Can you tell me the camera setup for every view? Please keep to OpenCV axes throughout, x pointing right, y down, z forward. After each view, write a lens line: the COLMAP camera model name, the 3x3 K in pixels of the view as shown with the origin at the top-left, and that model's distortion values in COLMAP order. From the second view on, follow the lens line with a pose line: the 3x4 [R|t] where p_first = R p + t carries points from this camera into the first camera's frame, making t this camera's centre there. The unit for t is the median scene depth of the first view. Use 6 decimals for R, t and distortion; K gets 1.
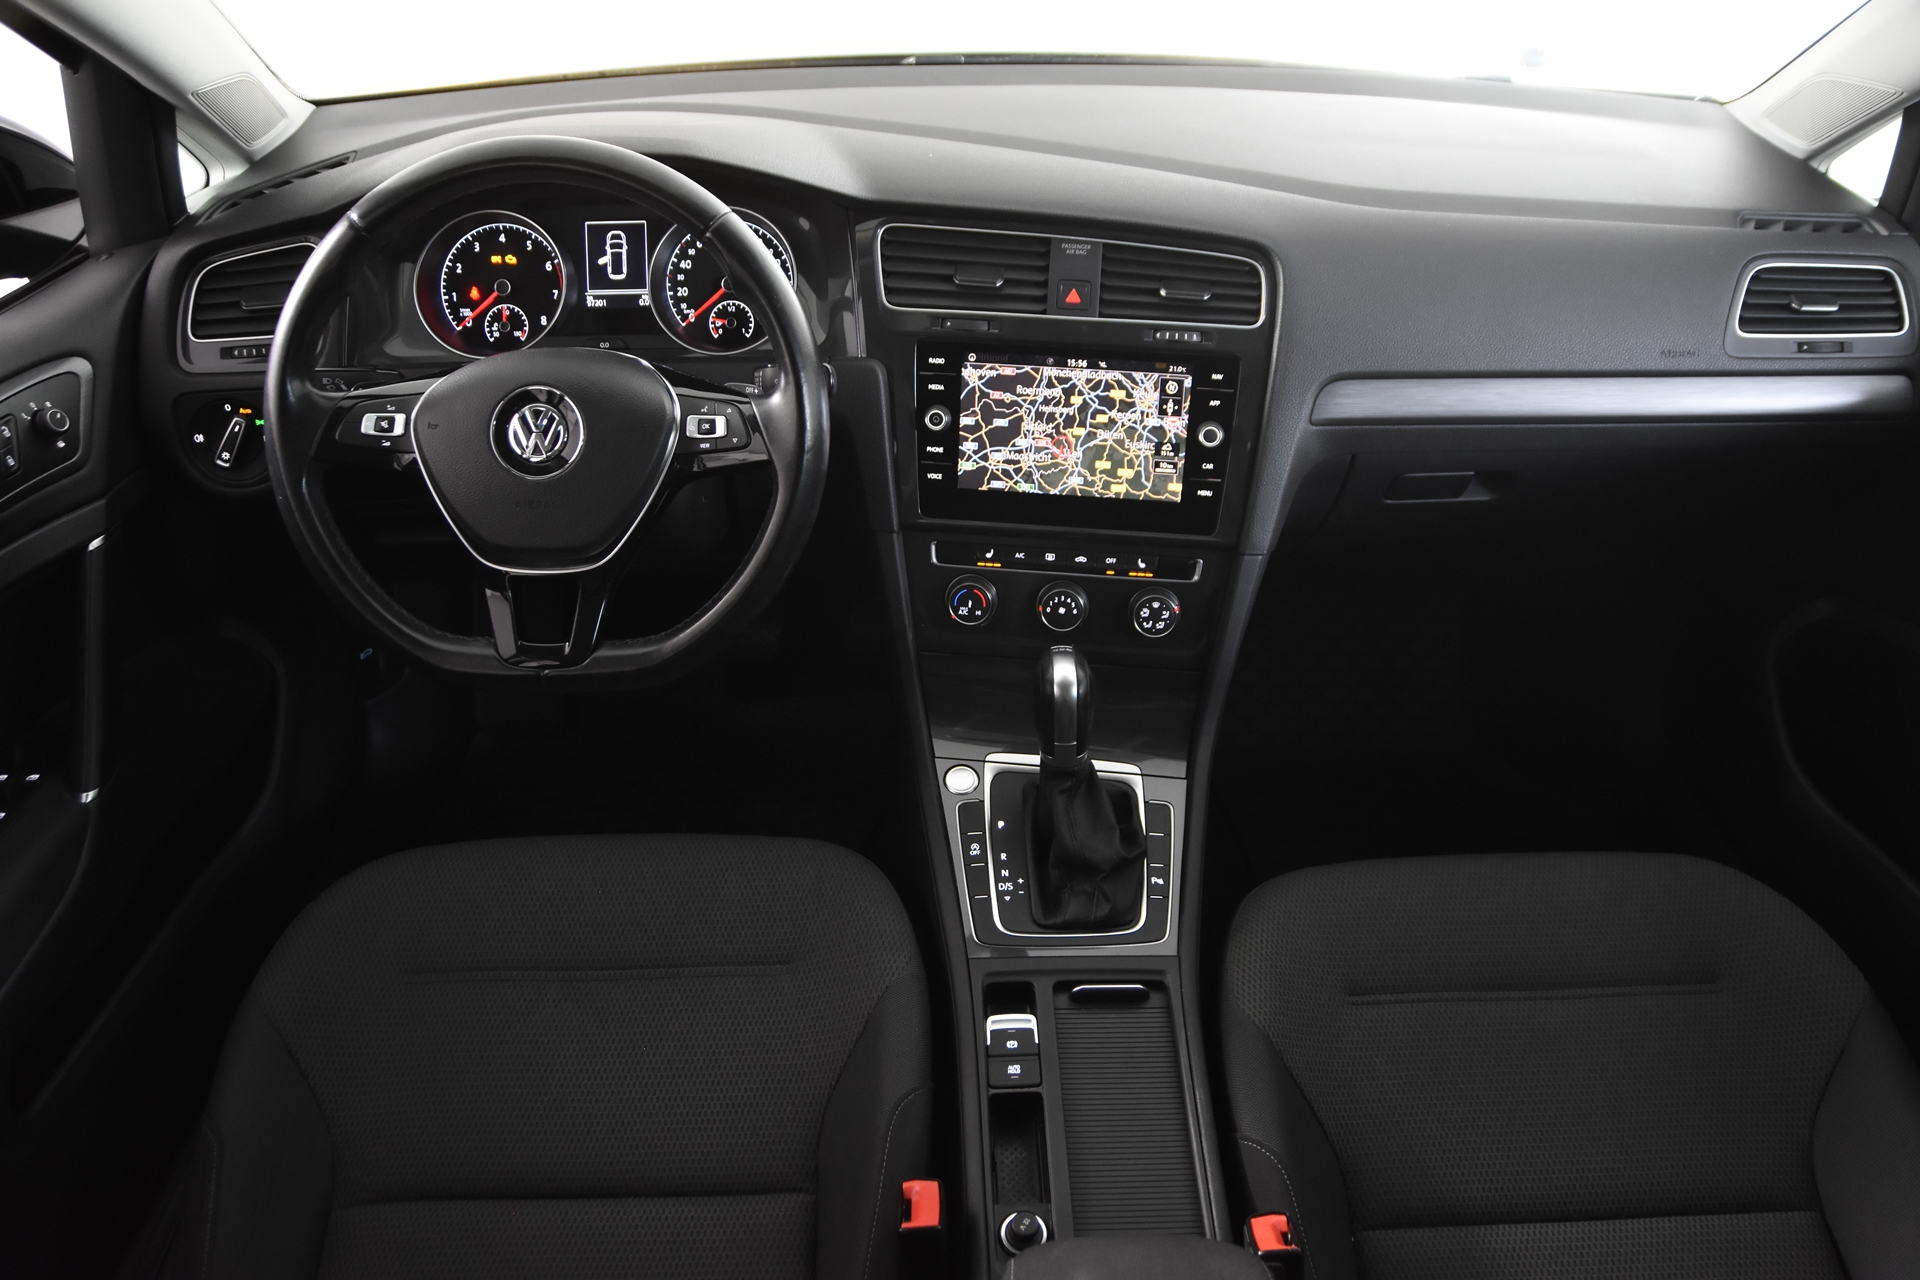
lens RADIAL K [[1419.5, 0, 970.0], [0, 1419.5, 652.2], [0, 0, 1]] dist [-0.130972, 0.095964]
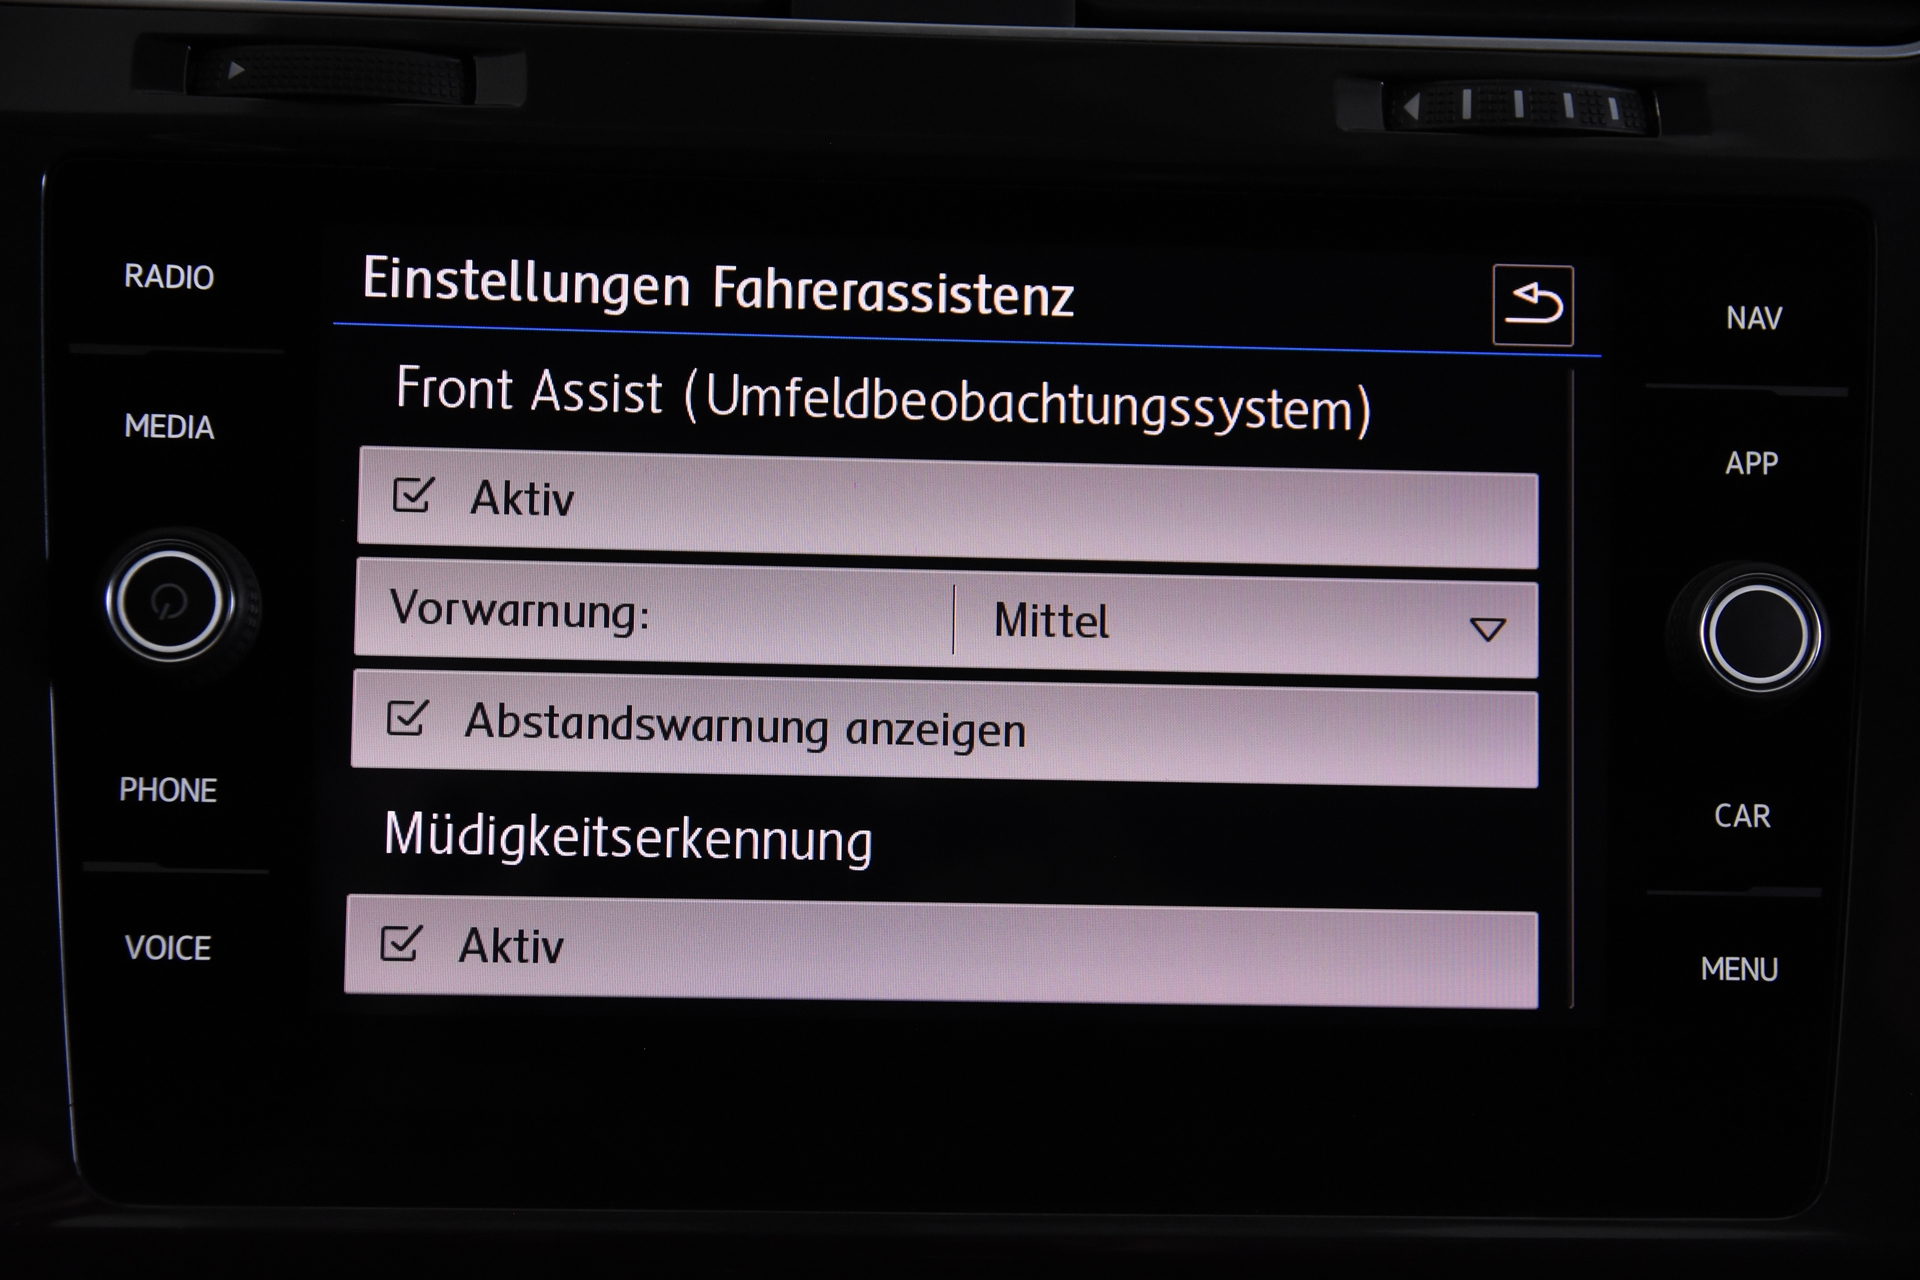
lens RADIAL K [[4017.7, 0, 958.8], [0, 4017.7, 639.7], [0, 0, 1]] dist [-0.037819, 0.000000]
pose [[0.983065, -0.022233, 0.181904, -0.018790], [0.075703, 0.953229, -0.292616, -0.013131], [-0.166891, 0.301431, 0.938769, 0.536349]]
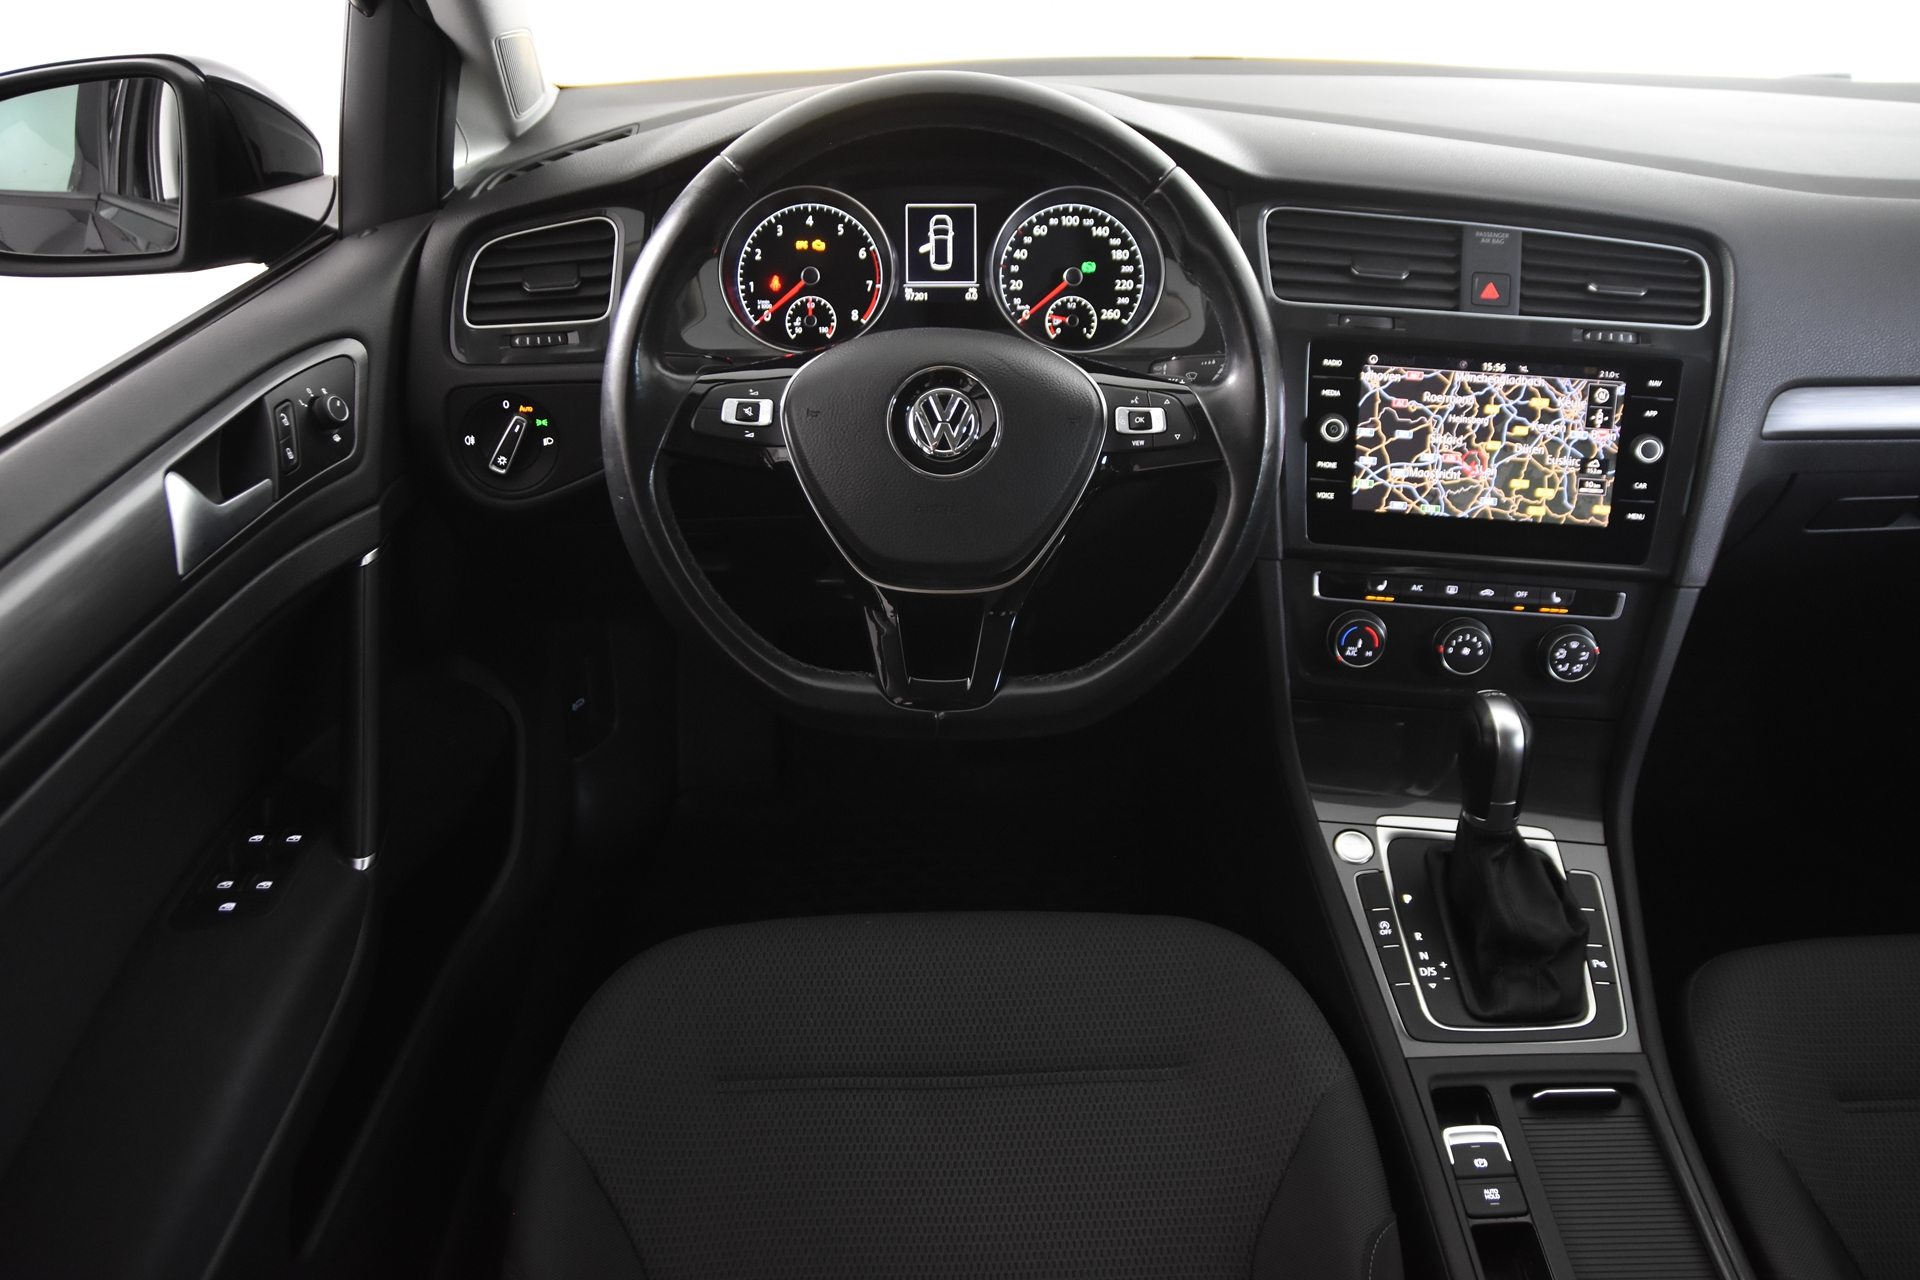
lens RADIAL K [[1419.5, 0, 962.9], [0, 1419.5, 645.8], [0, 0, 1]] dist [-0.130972, 0.095964]
pose [[0.999932, 0.004638, -0.010715, -0.241520], [-0.005255, 0.998283, -0.058346, 0.019555], [0.010426, 0.058398, 0.998239, 0.145219]]
